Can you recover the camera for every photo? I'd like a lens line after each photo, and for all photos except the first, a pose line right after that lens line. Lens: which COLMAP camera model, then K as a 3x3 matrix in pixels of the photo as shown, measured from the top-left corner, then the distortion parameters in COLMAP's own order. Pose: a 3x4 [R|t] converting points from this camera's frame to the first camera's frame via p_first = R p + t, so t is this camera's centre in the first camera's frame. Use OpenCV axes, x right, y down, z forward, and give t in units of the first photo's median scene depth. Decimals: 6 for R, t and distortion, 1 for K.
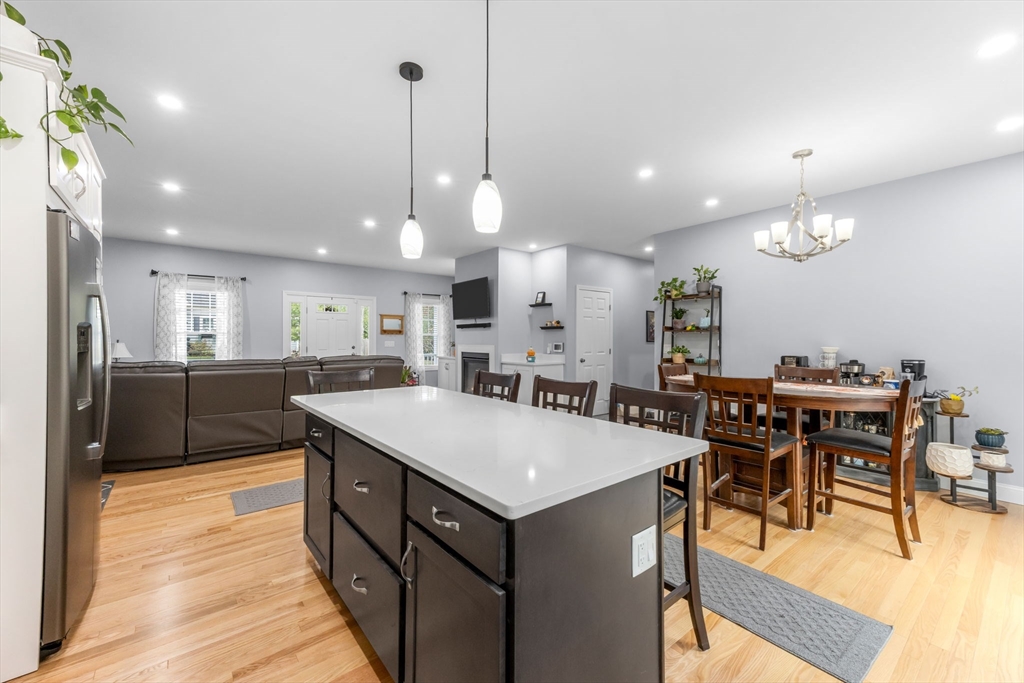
lens RADIAL K [[413.3, 0, 512.0], [0, 413.3, 341.5], [0, 0, 1]] dist [-0.000082, -0.000008]
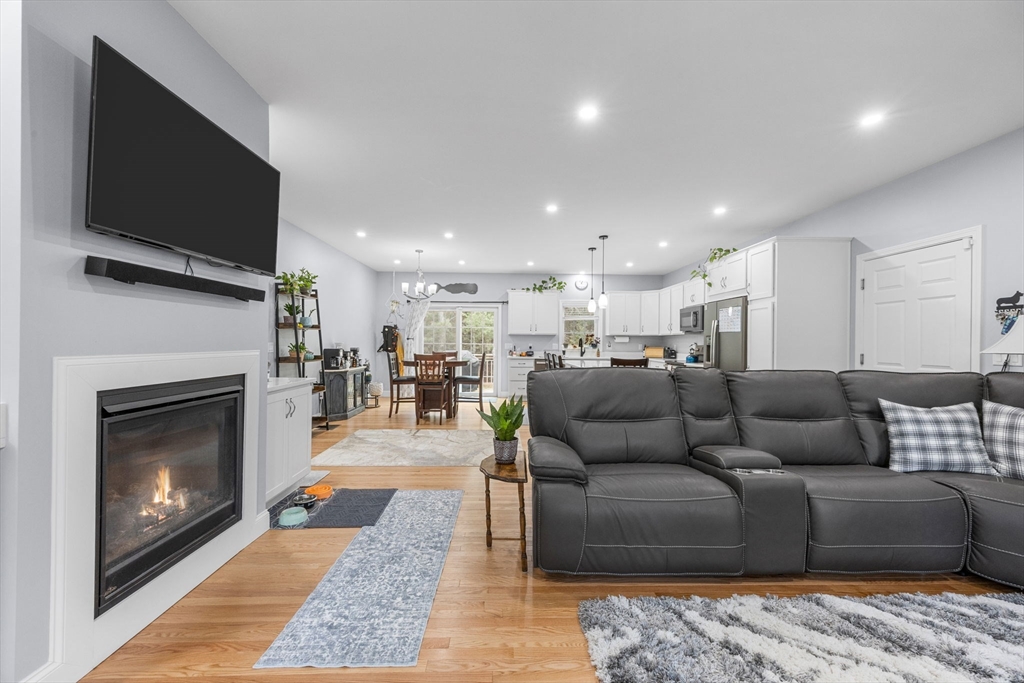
lens RADIAL K [[413.3, 0, 512.0], [0, 413.3, 341.5], [0, 0, 1]] dist [-0.000082, -0.000008]
pose [[-0.785995, -0.014381, 0.618066, -0.472281], [-0.007504, 0.999878, 0.013722, -0.002088], [-0.618188, 0.006148, -0.786006, 1.134404]]
